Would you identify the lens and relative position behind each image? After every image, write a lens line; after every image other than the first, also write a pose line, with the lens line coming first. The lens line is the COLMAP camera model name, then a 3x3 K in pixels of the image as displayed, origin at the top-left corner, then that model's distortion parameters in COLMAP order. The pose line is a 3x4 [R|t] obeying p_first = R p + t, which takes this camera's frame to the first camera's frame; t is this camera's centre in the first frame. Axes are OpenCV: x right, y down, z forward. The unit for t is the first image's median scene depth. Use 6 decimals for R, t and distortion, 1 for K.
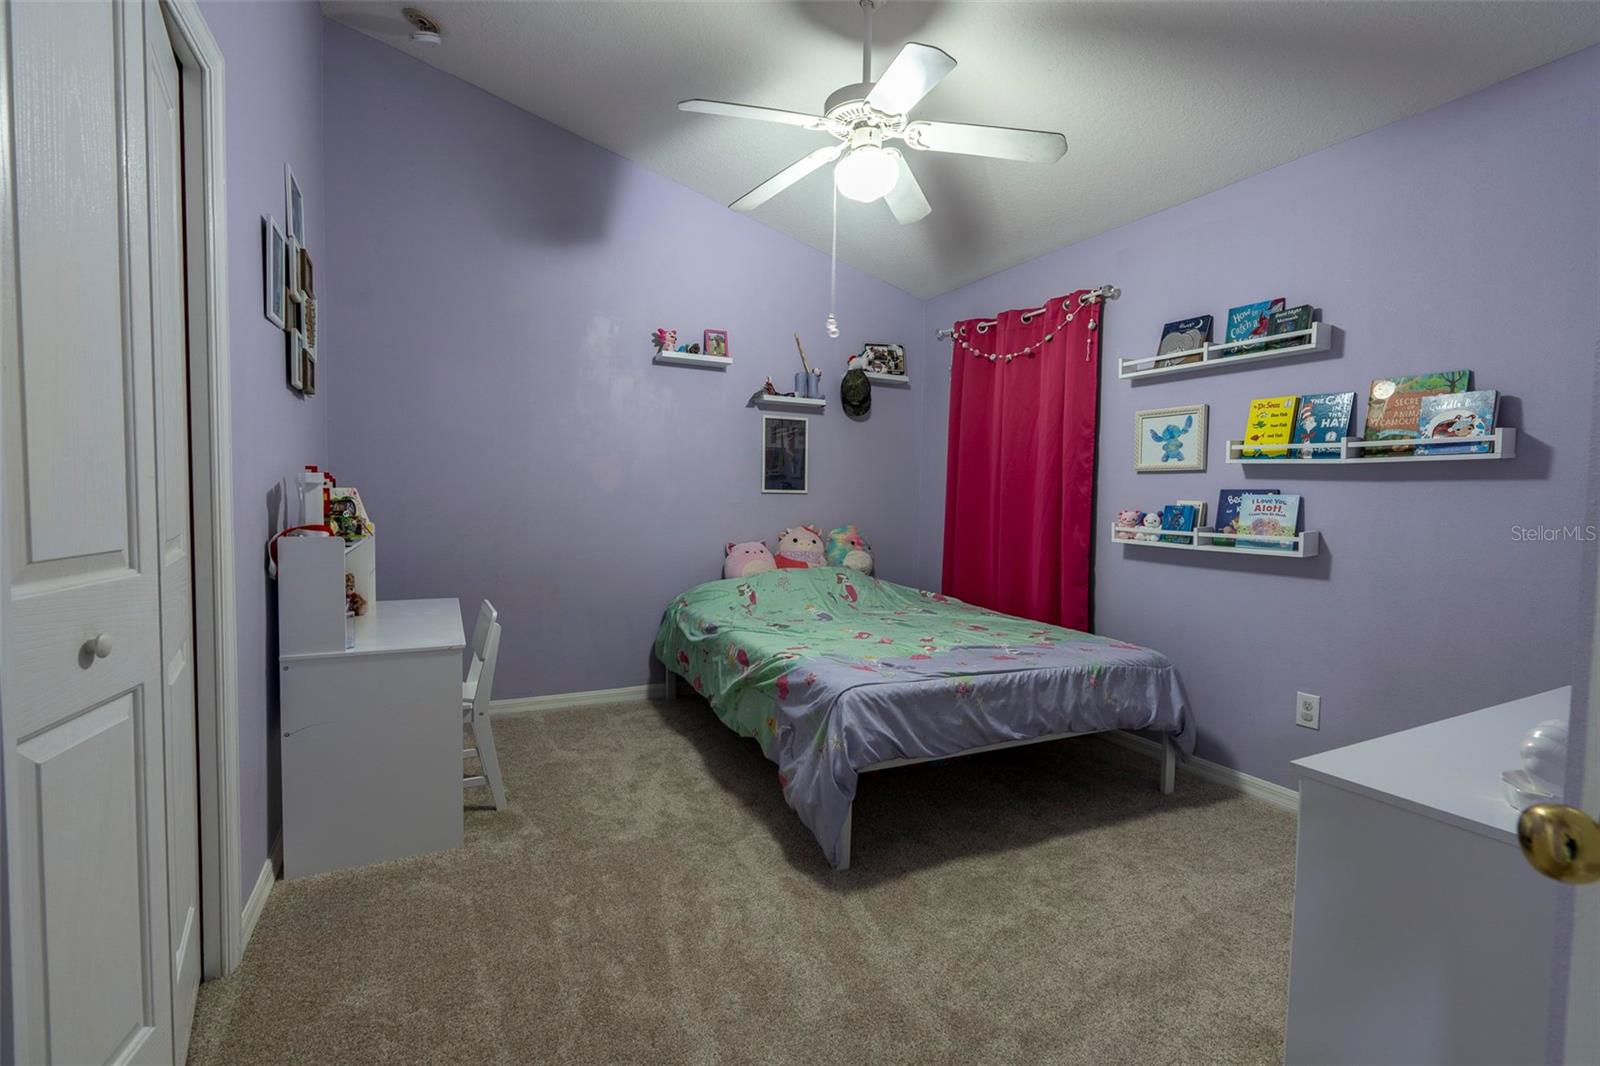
lens RADIAL K [[721.9, 0, 802.1], [0, 721.9, 532.3], [0, 0, 1]] dist [-0.006084, 0.001476]
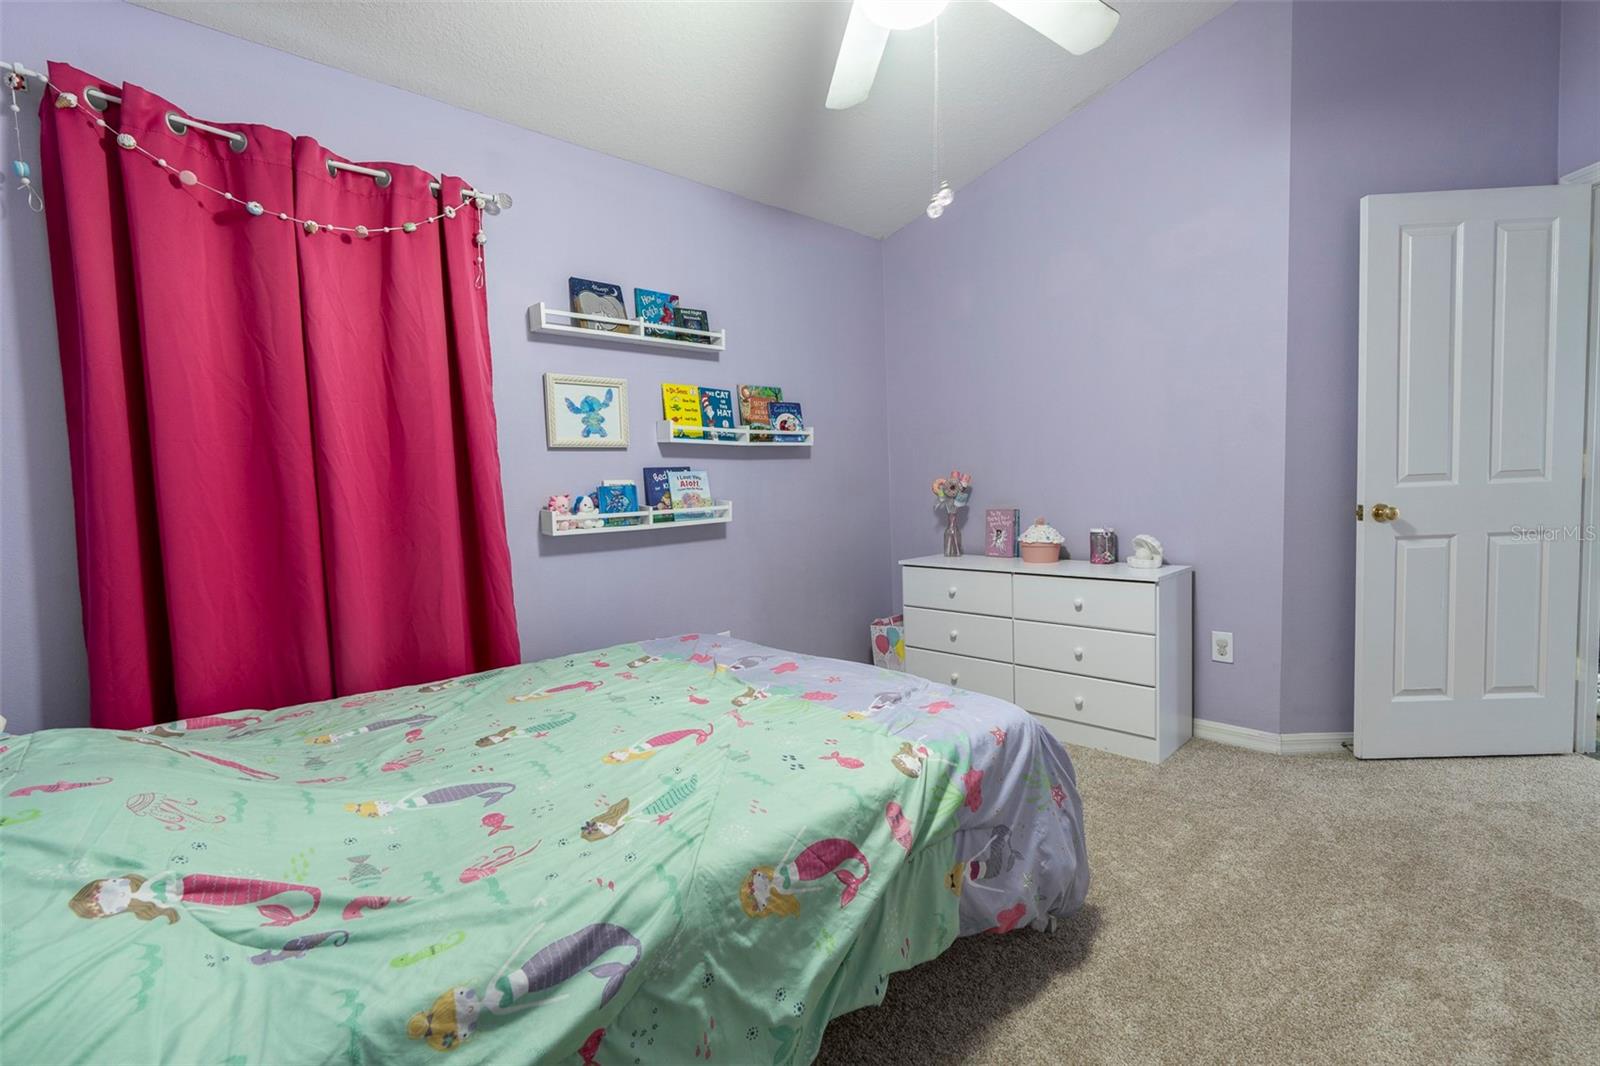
lens RADIAL K [[721.9, 0, 802.1], [0, 721.9, 532.3], [0, 0, 1]] dist [-0.006084, 0.001476]
pose [[-0.289807, -0.072799, 0.954313, -0.465195], [0.084802, 0.991228, 0.101368, -0.054912], [-0.953321, 0.110305, -0.281091, 1.114525]]
